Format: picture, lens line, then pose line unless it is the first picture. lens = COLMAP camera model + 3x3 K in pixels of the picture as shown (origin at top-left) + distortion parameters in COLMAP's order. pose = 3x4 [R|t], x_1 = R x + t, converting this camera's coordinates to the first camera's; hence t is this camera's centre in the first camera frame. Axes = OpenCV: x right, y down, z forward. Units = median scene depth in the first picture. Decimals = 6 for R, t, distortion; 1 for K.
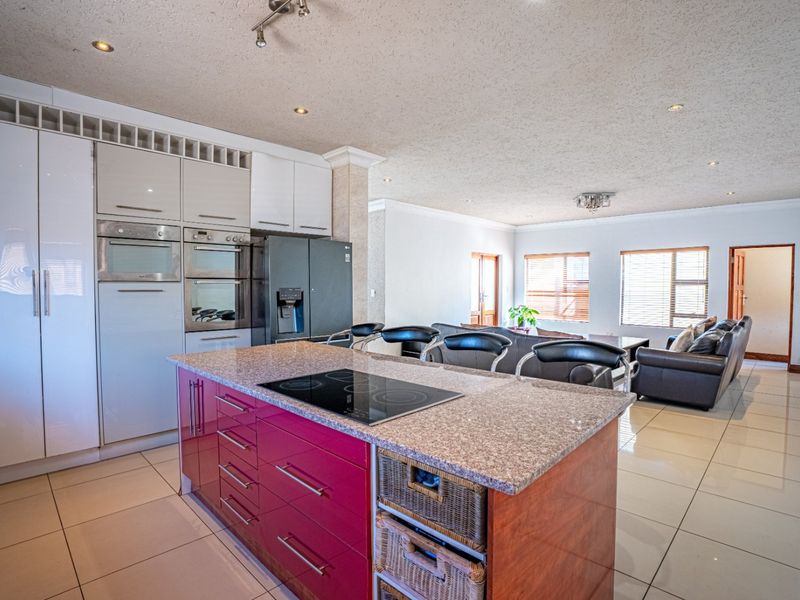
lens RADIAL K [[422.3, 0, 402.6], [0, 422.3, 300.0], [0, 0, 1]] dist [-0.035649, 0.001158]
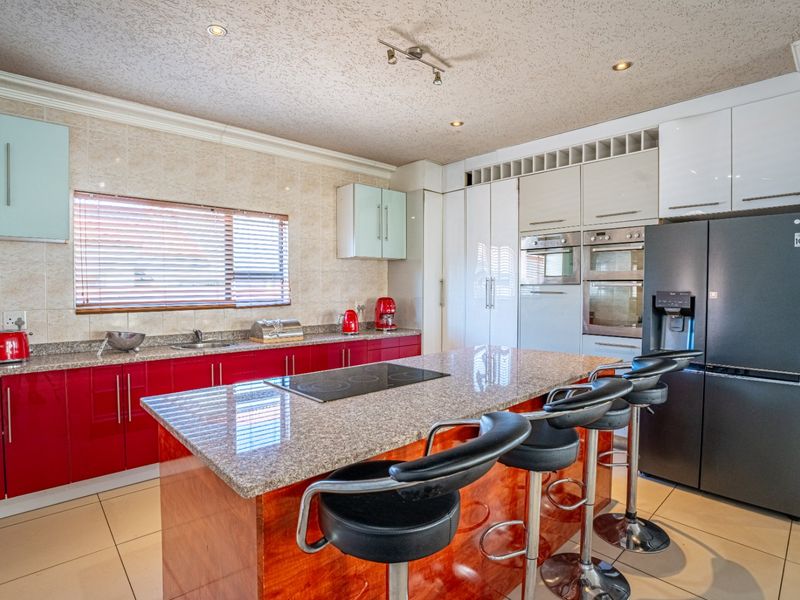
lens RADIAL K [[422.3, 0, 400.3], [0, 422.3, 300.6], [0, 0, 1]] dist [-0.035649, 0.001158]
pose [[-0.037553, 0.029621, -0.998856, 0.526299], [-0.034121, 0.998940, 0.030906, -0.020464], [0.998712, 0.035242, -0.036502, 0.593352]]
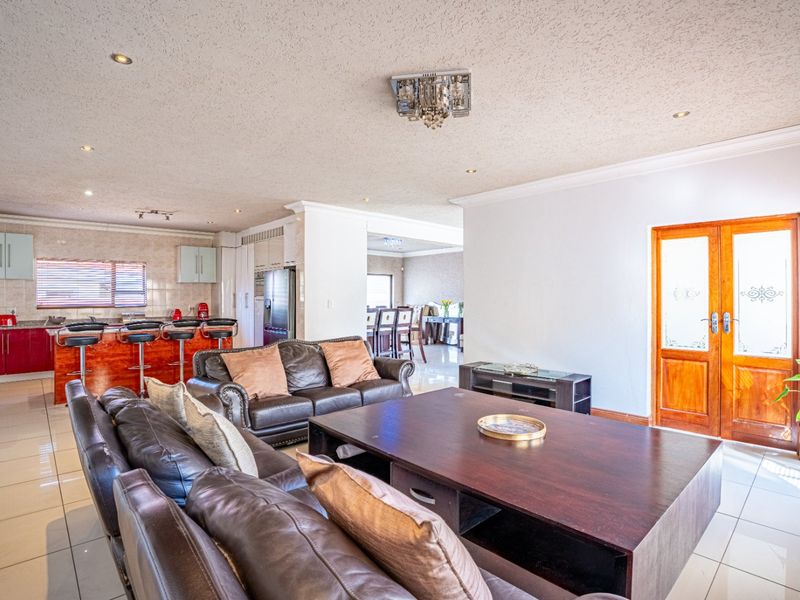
lens RADIAL K [[422.3, 0, 402.5], [0, 422.3, 298.4], [0, 0, 1]] dist [-0.035649, 0.001158]
pose [[-0.059789, 0.005022, -0.998198, 1.667408], [-0.039621, 0.999187, 0.007400, -0.084181], [0.997424, 0.039992, -0.059542, 1.871850]]
